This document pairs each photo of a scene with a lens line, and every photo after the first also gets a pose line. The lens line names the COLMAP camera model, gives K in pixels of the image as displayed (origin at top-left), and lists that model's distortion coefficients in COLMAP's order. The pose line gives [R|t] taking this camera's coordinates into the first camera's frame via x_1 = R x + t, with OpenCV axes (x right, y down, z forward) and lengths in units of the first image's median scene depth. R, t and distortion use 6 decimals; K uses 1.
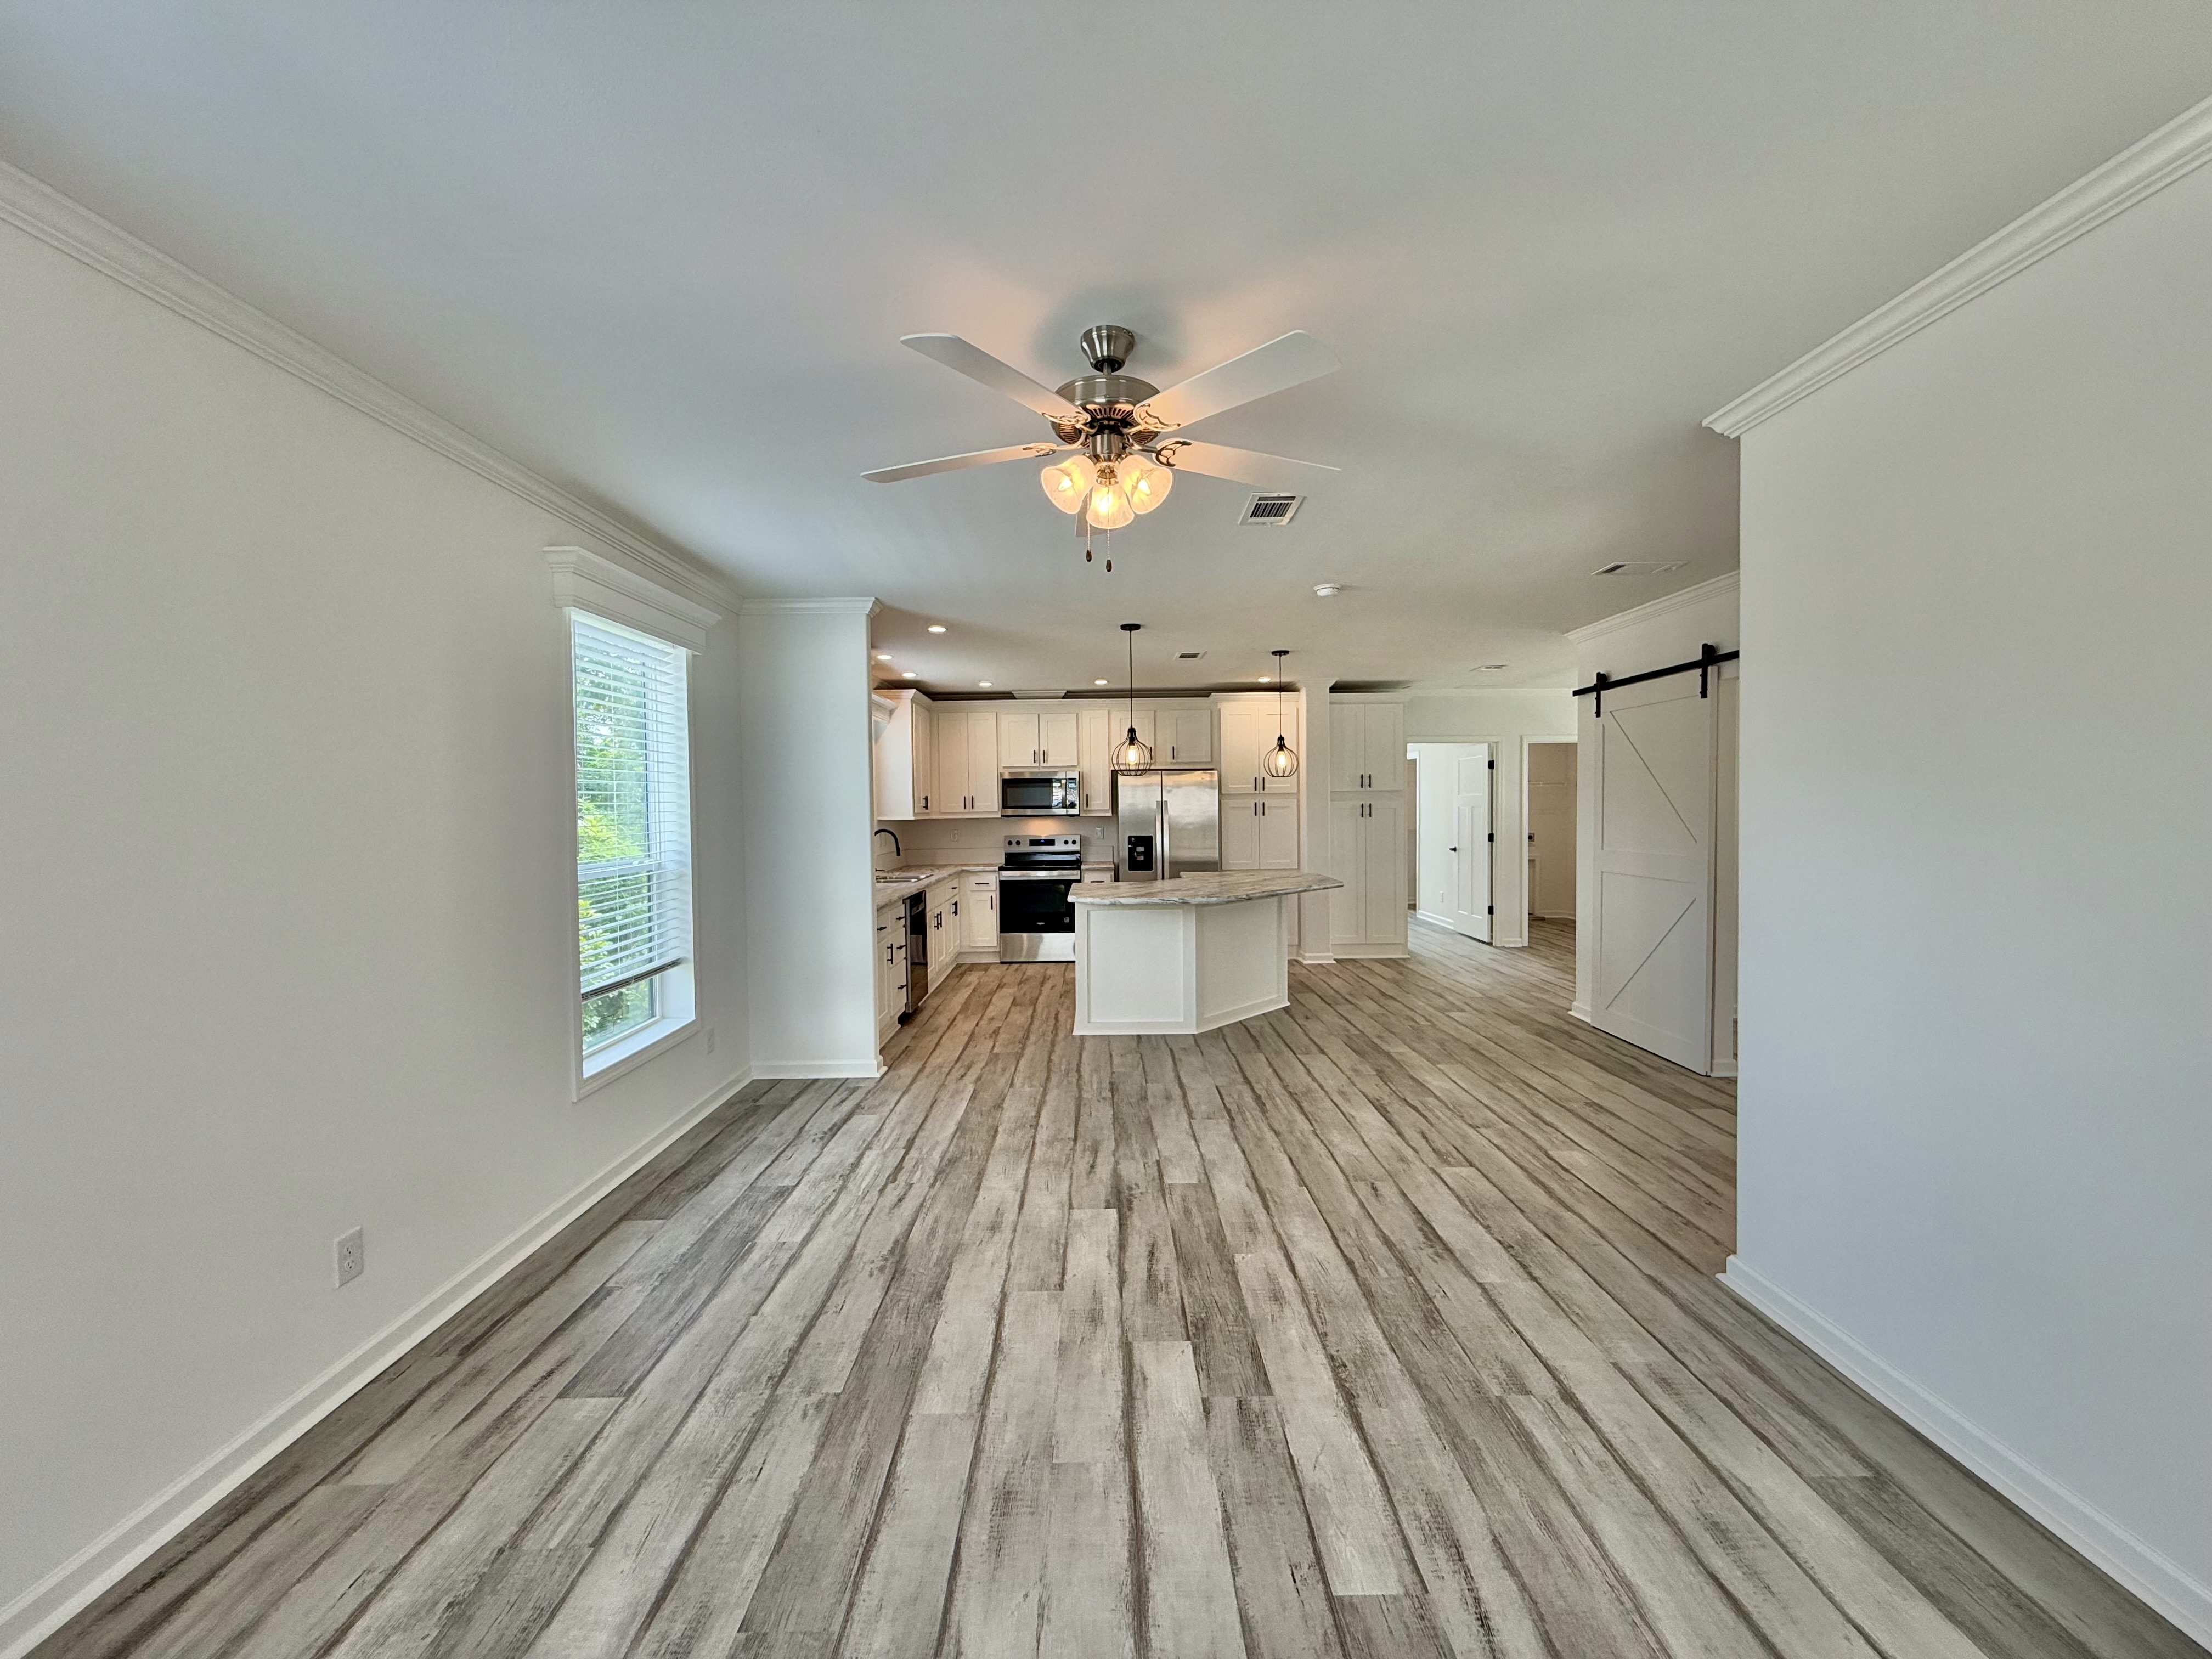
lens RADIAL K [[892.7, 0, 1097.1], [0, 892.7, 836.2], [0, 0, 1]] dist [-0.001437, -0.000013]
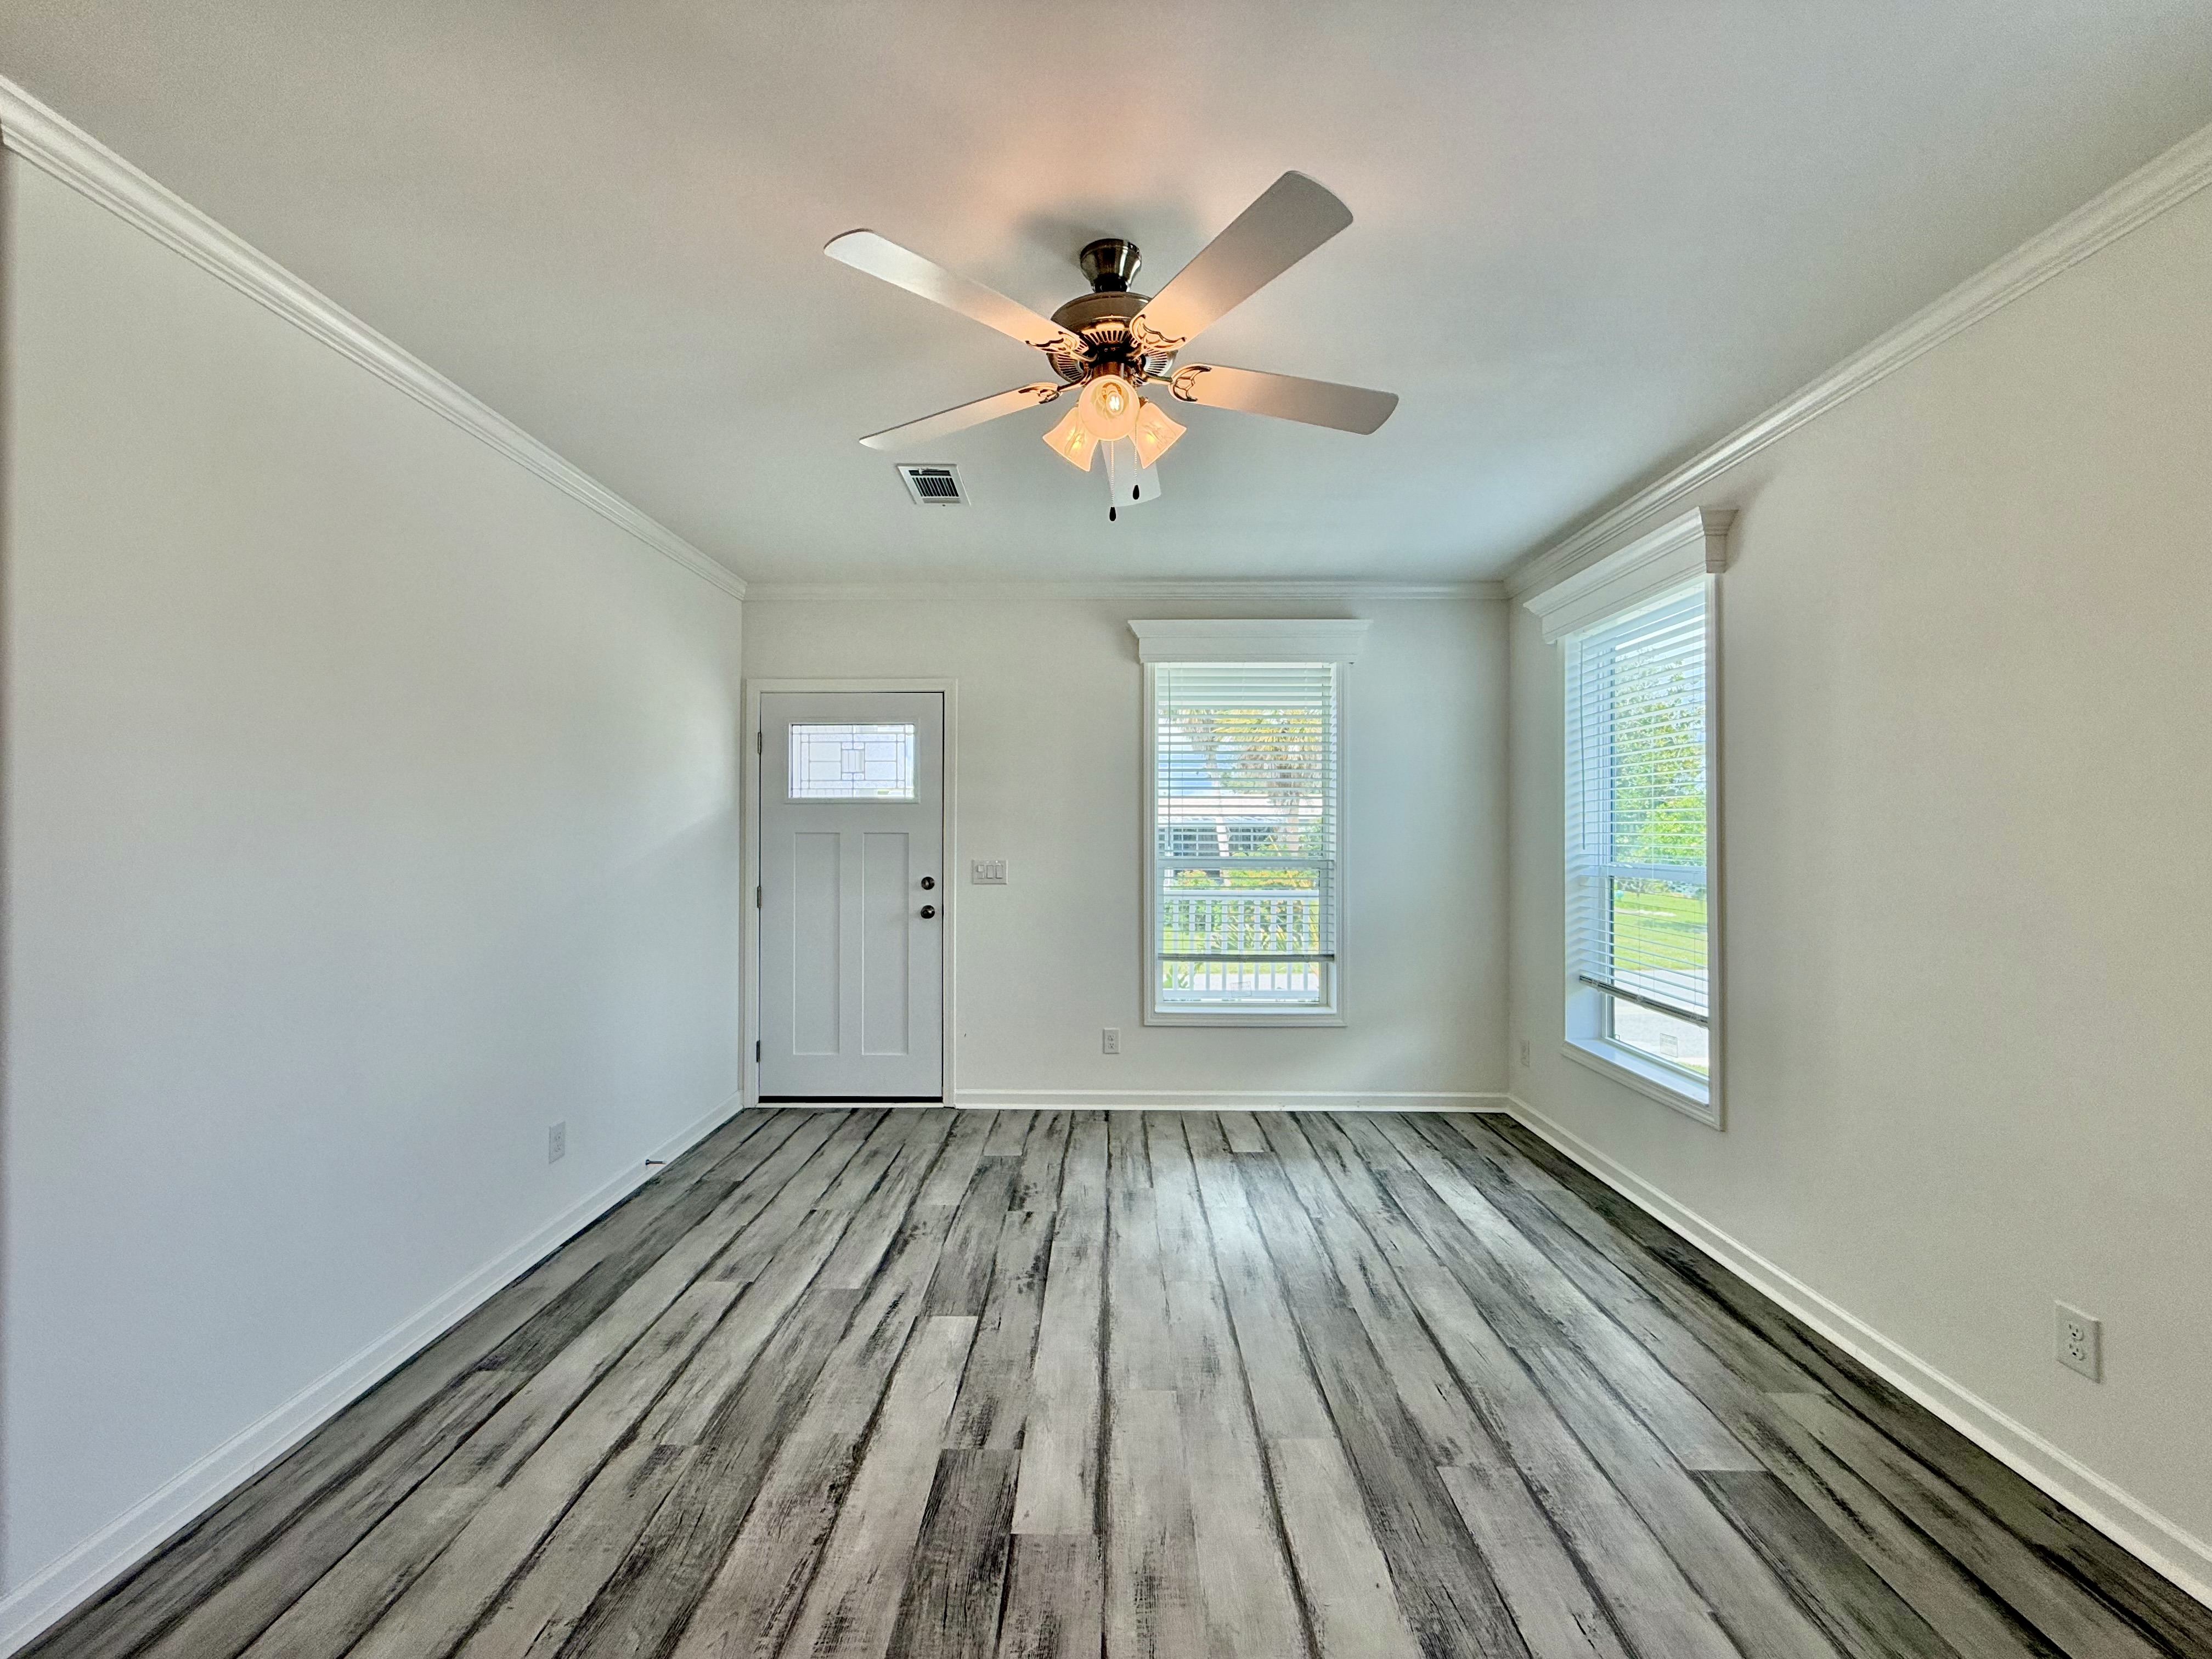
lens RADIAL K [[892.7, 0, 1104.0], [0, 892.7, 829.0], [0, 0, 1]] dist [-0.001437, -0.000013]
pose [[-0.999872, 0.013728, 0.008211, 0.017991], [0.013953, 0.999512, 0.027938, -0.019544], [-0.007823, 0.028049, -0.999576, 1.796667]]
